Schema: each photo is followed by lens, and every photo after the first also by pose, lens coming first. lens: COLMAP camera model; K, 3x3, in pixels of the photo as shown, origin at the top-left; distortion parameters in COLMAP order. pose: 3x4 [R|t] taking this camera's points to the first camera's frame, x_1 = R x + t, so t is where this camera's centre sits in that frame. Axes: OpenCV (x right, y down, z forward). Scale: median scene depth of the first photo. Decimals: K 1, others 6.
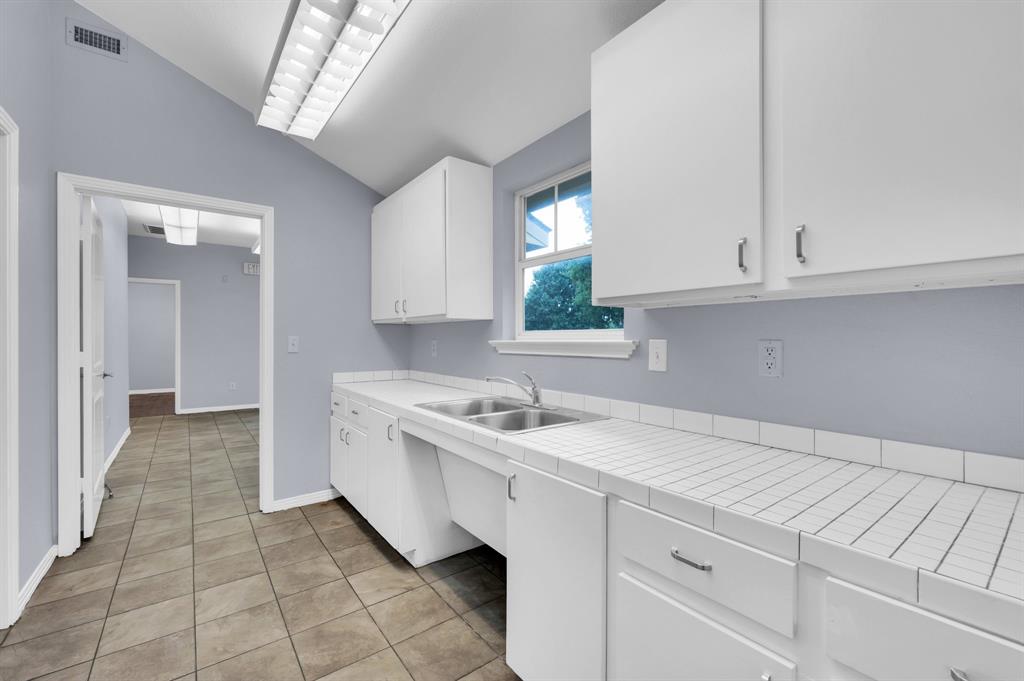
lens RADIAL K [[439.4, 0, 515.6], [0, 439.4, 342.8], [0, 0, 1]] dist [0.005025, 0.000810]
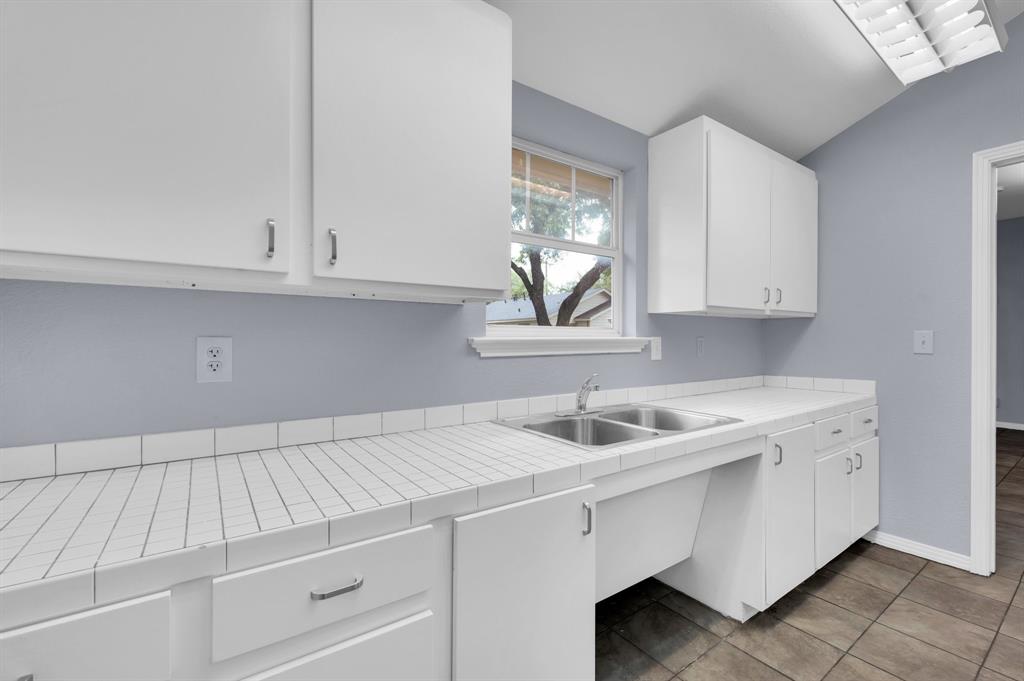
lens RADIAL K [[439.4, 0, 514.3], [0, 439.4, 336.2], [0, 0, 1]] dist [0.005025, 0.000810]
pose [[0.049844, -0.001193, 0.998756, -0.688742], [0.003653, 0.999993, 0.001012, -0.007982], [-0.998750, 0.003598, 0.049848, 0.902263]]
